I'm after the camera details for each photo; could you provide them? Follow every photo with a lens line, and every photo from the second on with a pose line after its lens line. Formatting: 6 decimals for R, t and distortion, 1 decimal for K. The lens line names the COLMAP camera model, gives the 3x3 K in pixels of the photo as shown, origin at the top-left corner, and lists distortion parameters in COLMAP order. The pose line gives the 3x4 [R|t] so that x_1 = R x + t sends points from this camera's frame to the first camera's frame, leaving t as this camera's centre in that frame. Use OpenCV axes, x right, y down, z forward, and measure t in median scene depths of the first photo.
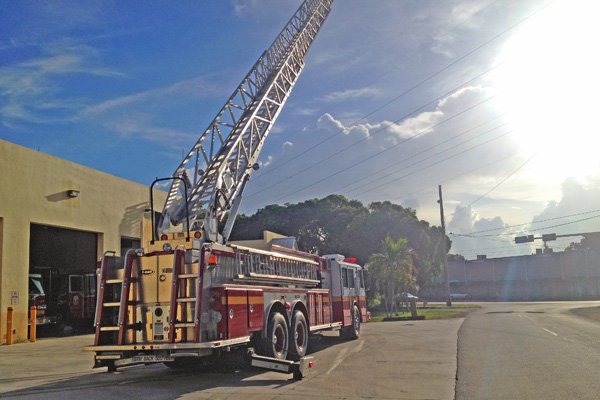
lens RADIAL K [[627.5, 0, 300.0], [0, 627.5, 200.0], [0, 0, 1]] dist [0.080158, -0.638690]
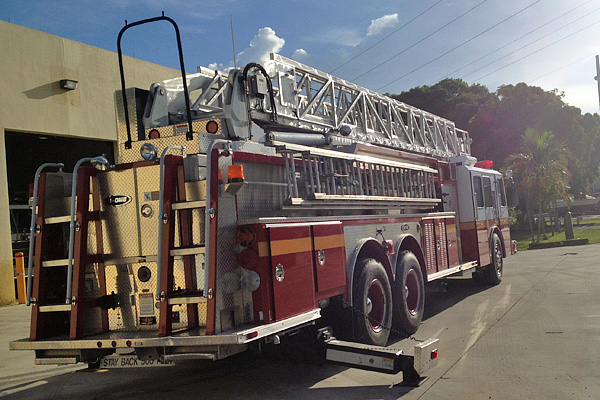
lens RADIAL K [[821.5, 0, 300.0], [0, 821.5, 200.0], [0, 0, 1]] dist [0.016061, 0.019260]
pose [[0.990885, -0.038103, -0.129212, -0.001291], [0.054676, 0.990363, 0.127245, 0.030733], [0.123119, -0.133150, 0.983419, 0.300572]]
